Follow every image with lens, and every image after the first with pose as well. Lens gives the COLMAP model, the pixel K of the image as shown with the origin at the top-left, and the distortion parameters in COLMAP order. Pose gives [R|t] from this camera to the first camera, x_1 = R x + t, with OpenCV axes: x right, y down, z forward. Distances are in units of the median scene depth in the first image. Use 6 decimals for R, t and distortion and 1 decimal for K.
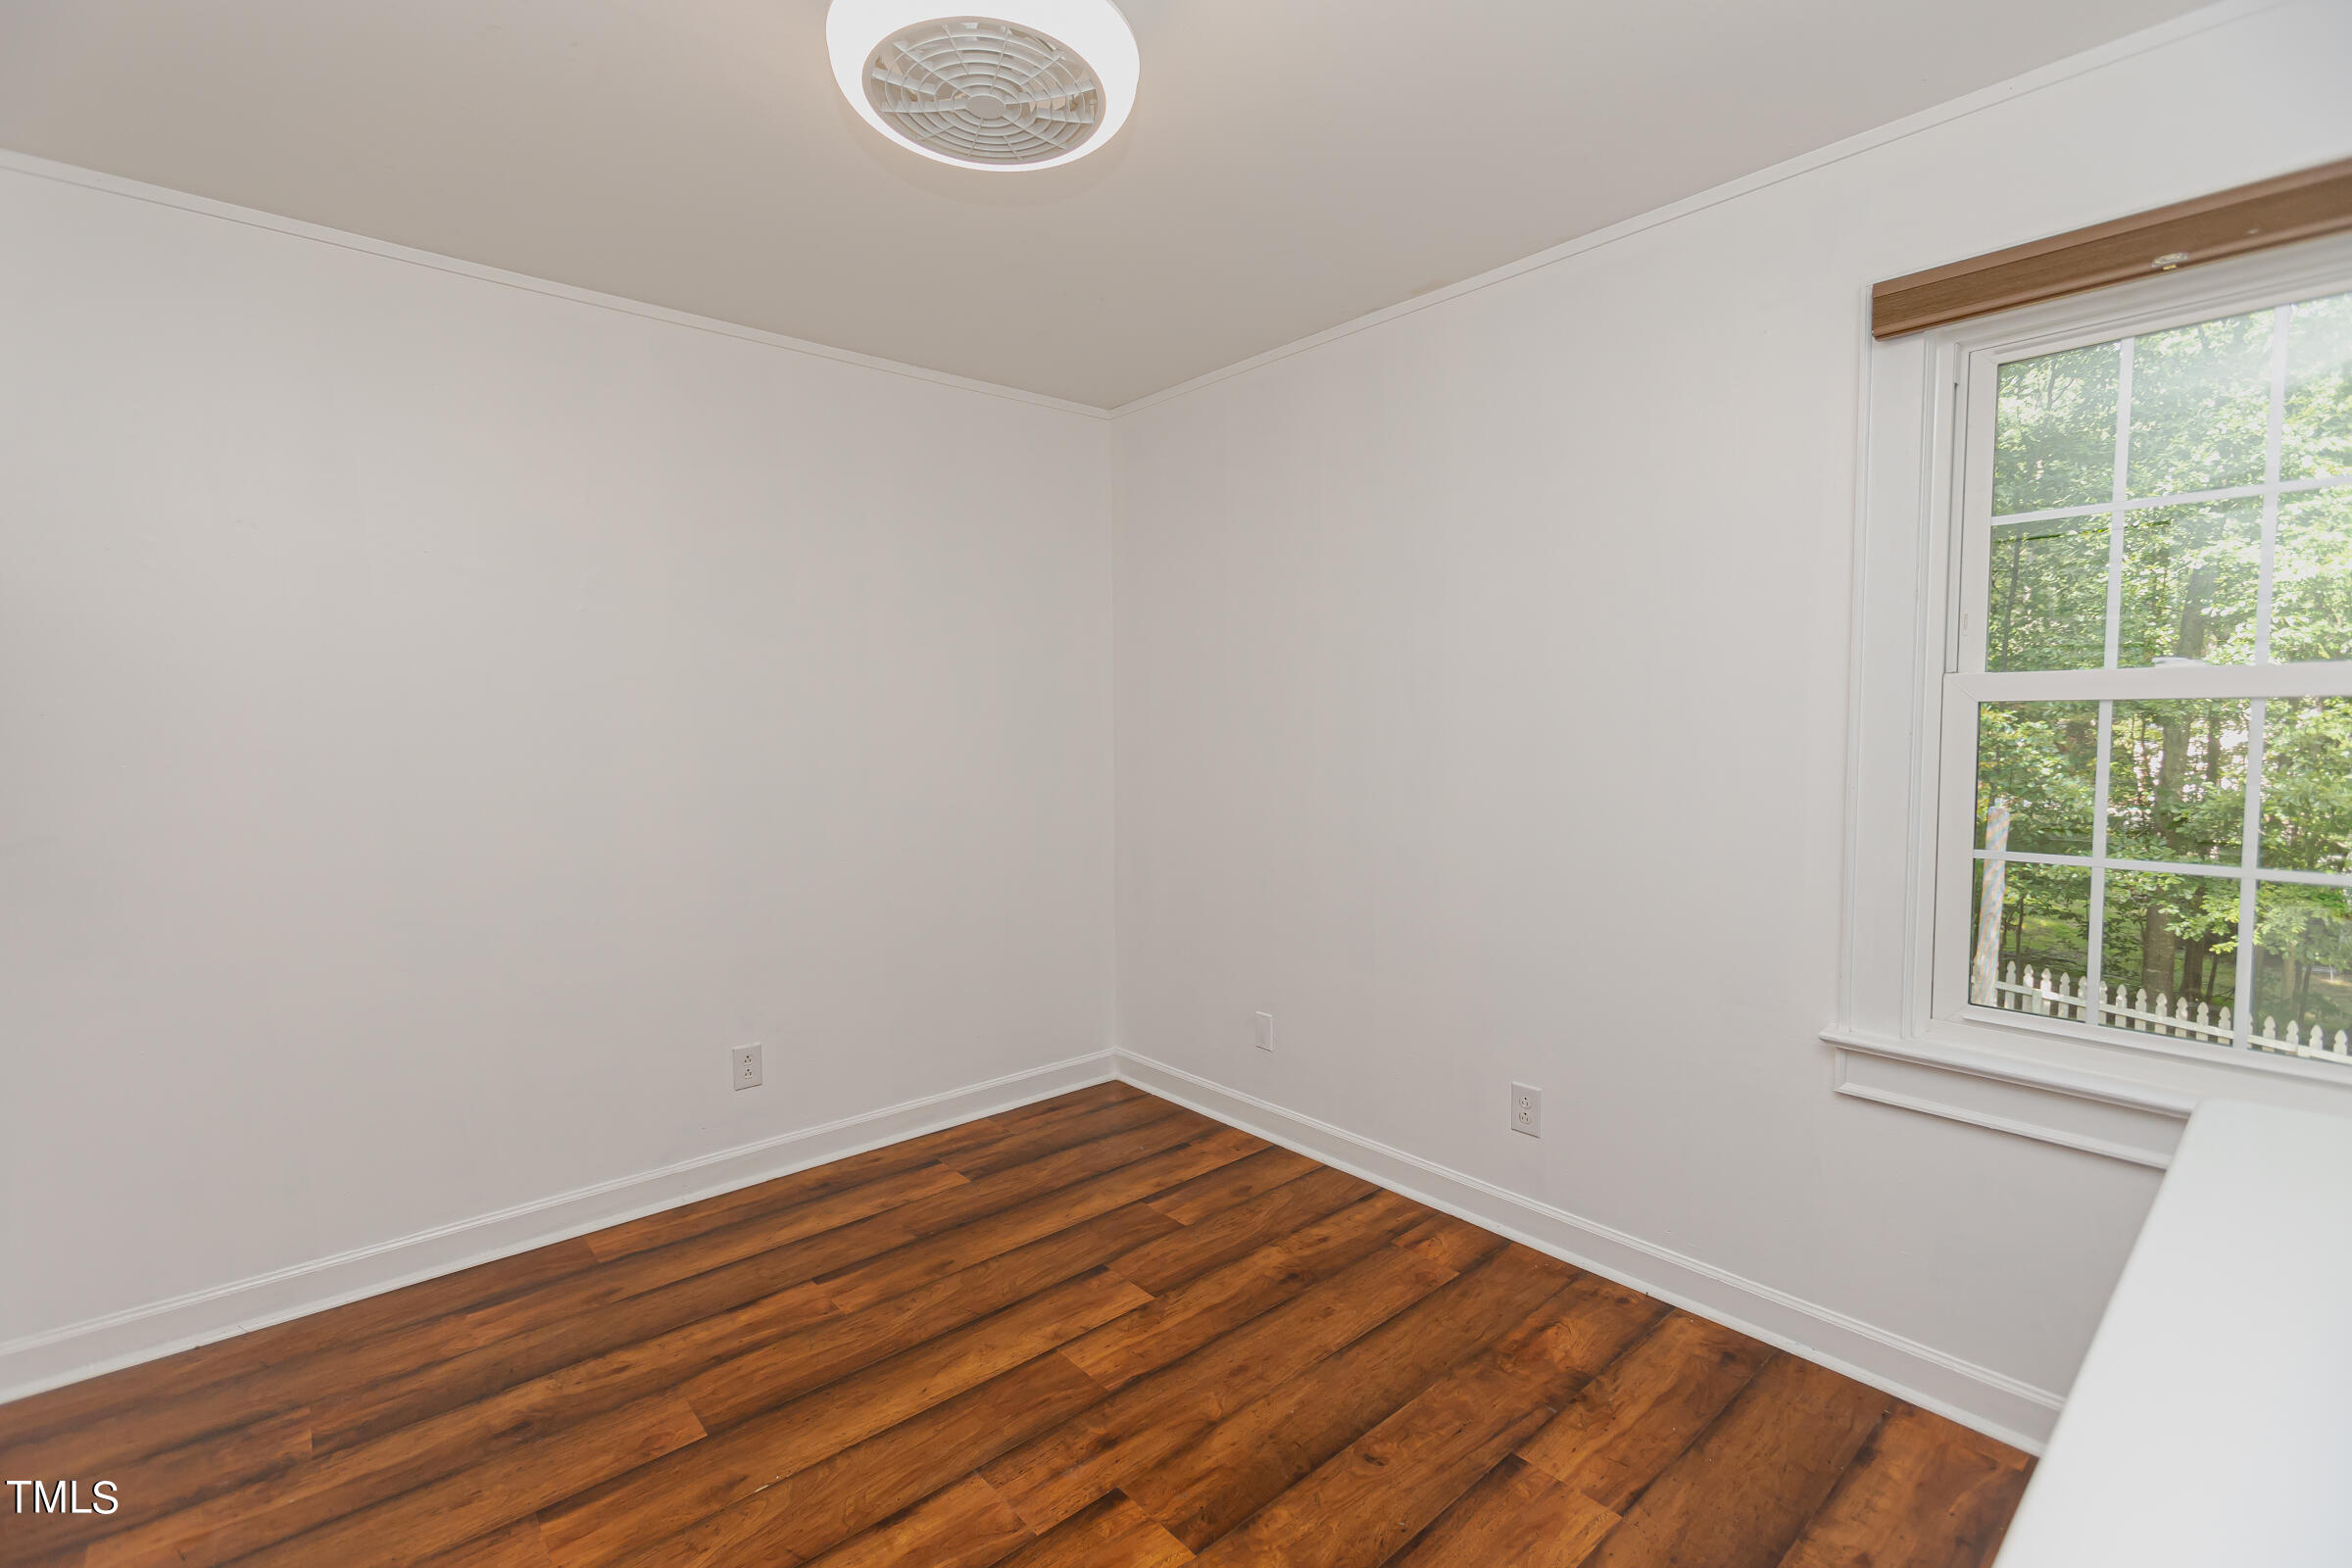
lens RADIAL K [[1061.9, 0, 1165.6], [0, 1061.9, 778.2], [0, 0, 1]] dist [0.000100, 0.000566]
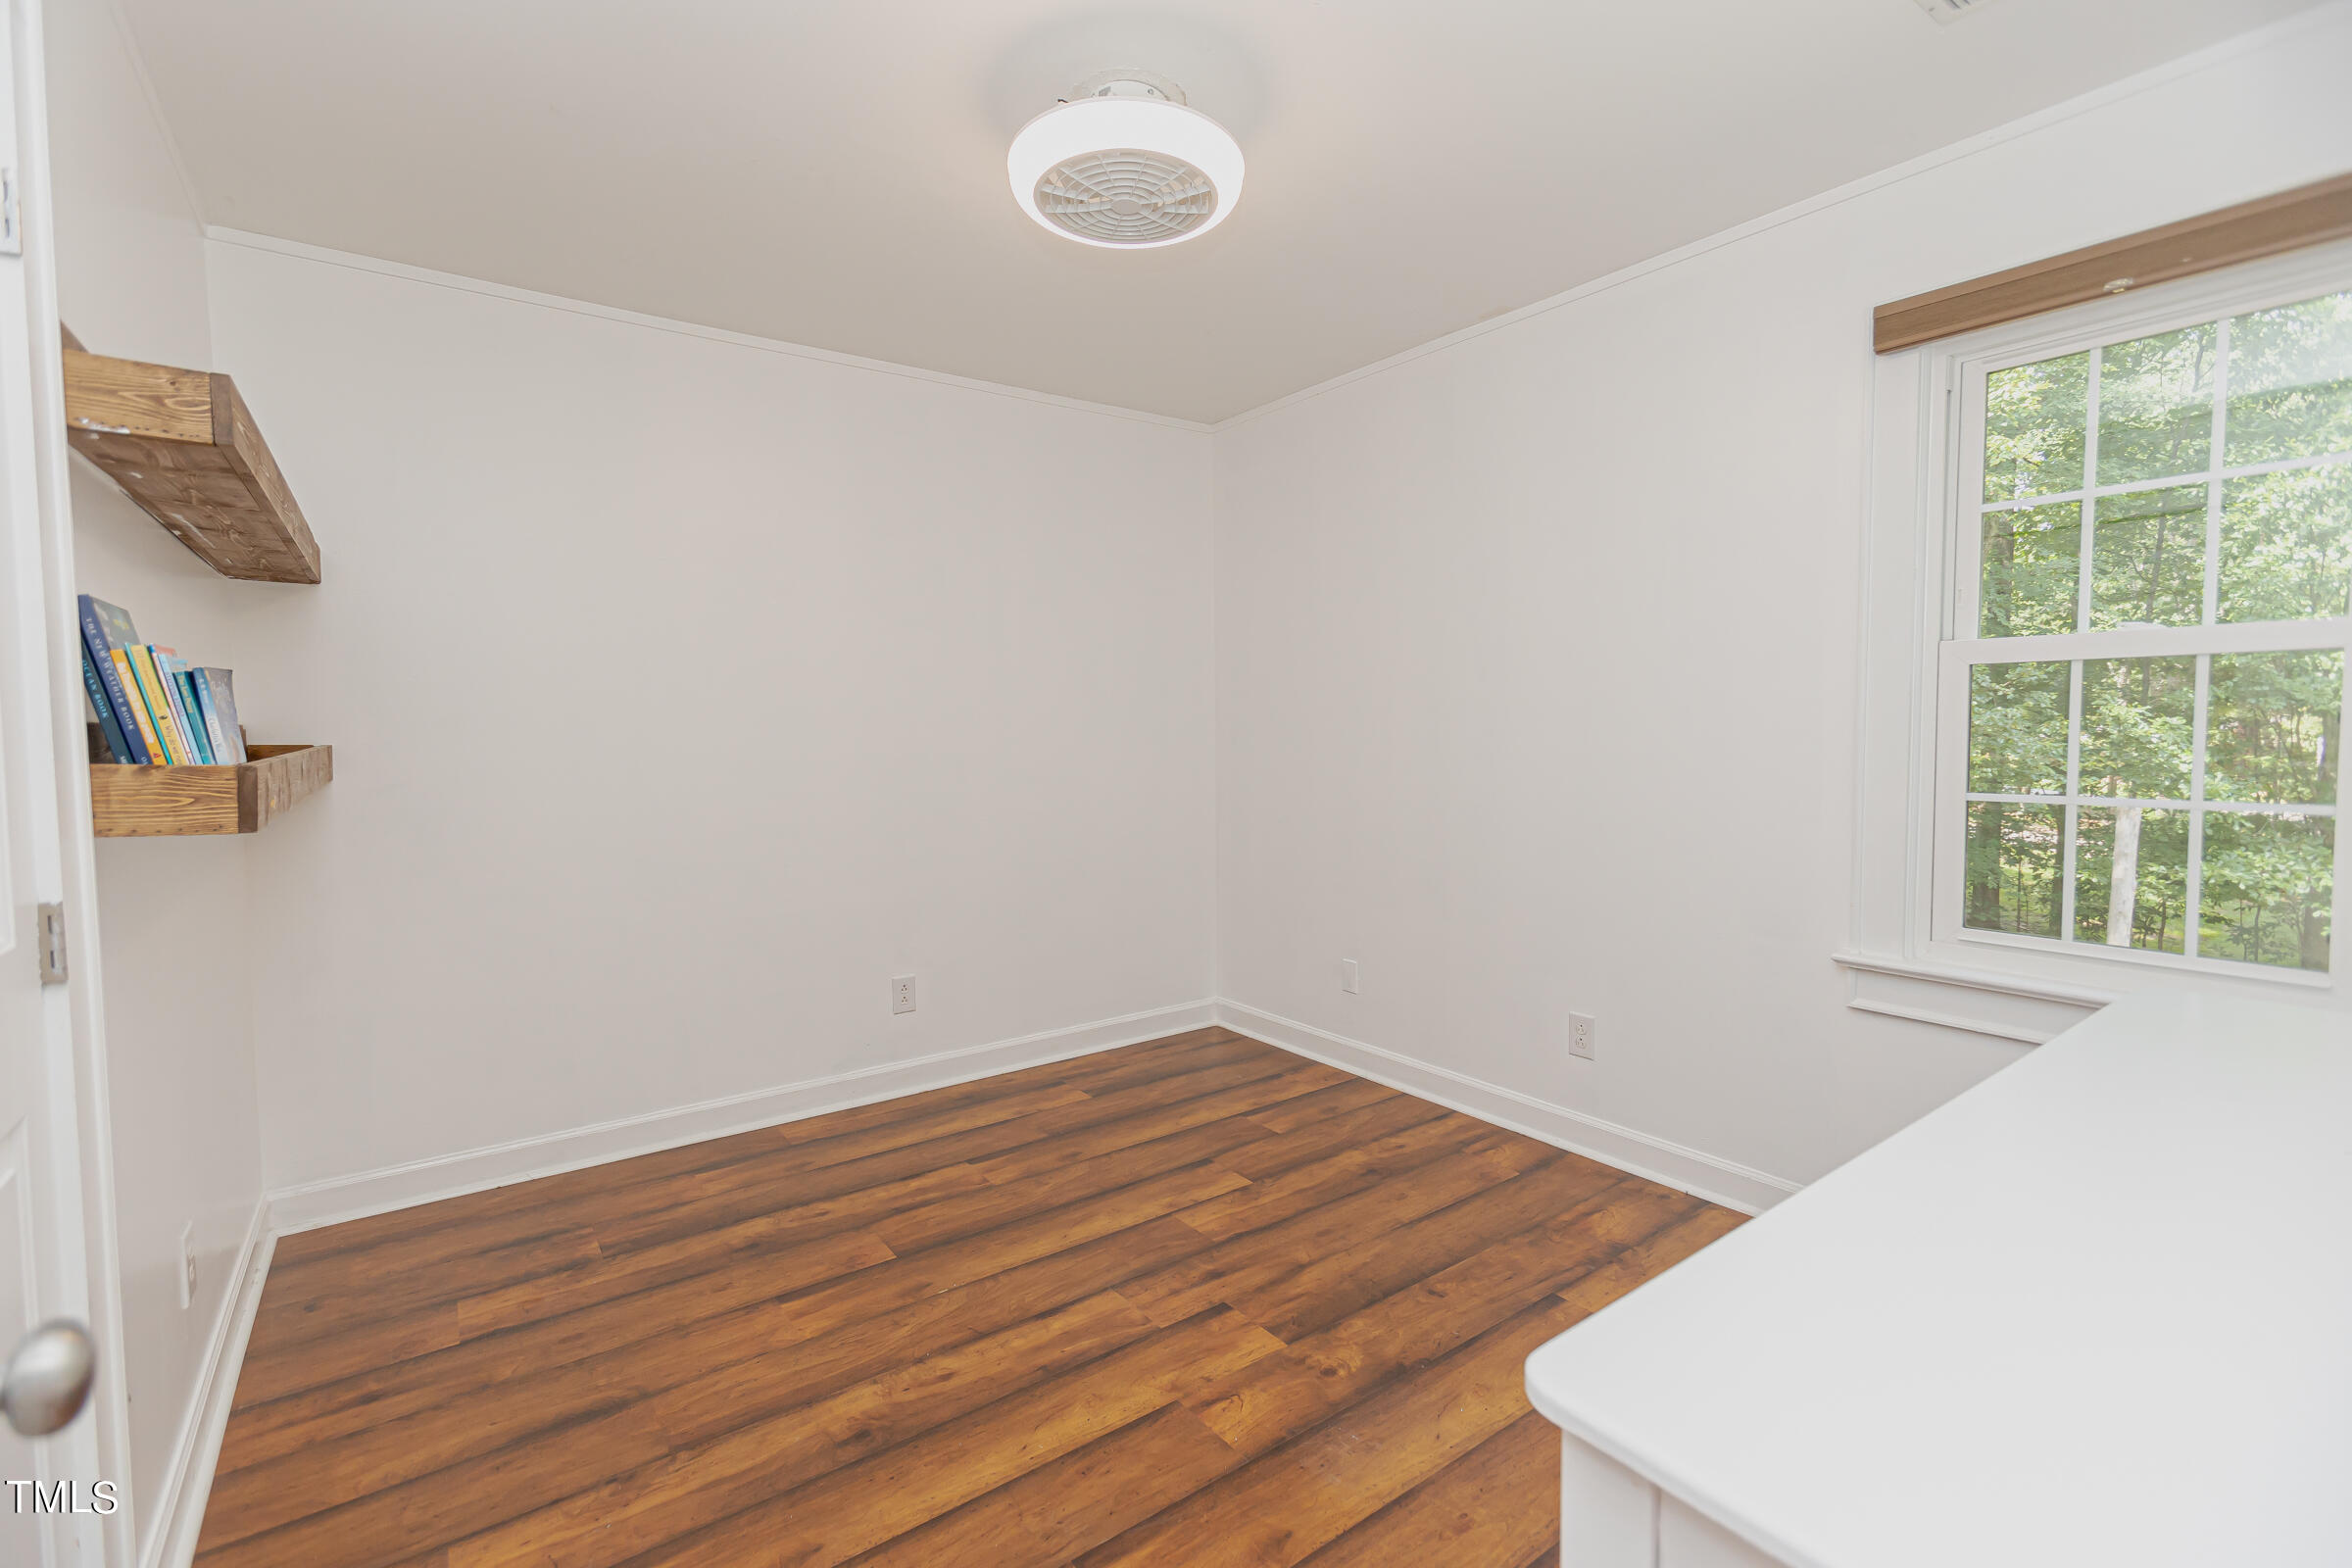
lens RADIAL K [[1061.9, 0, 1165.6], [0, 1061.9, 778.2], [0, 0, 1]] dist [0.000100, 0.000566]
pose [[0.996186, 0.000662, -0.087254, -0.004990], [-0.000827, 0.999998, -0.001850, 0.049401], [0.087252, 0.001915, 0.996184, -0.206113]]
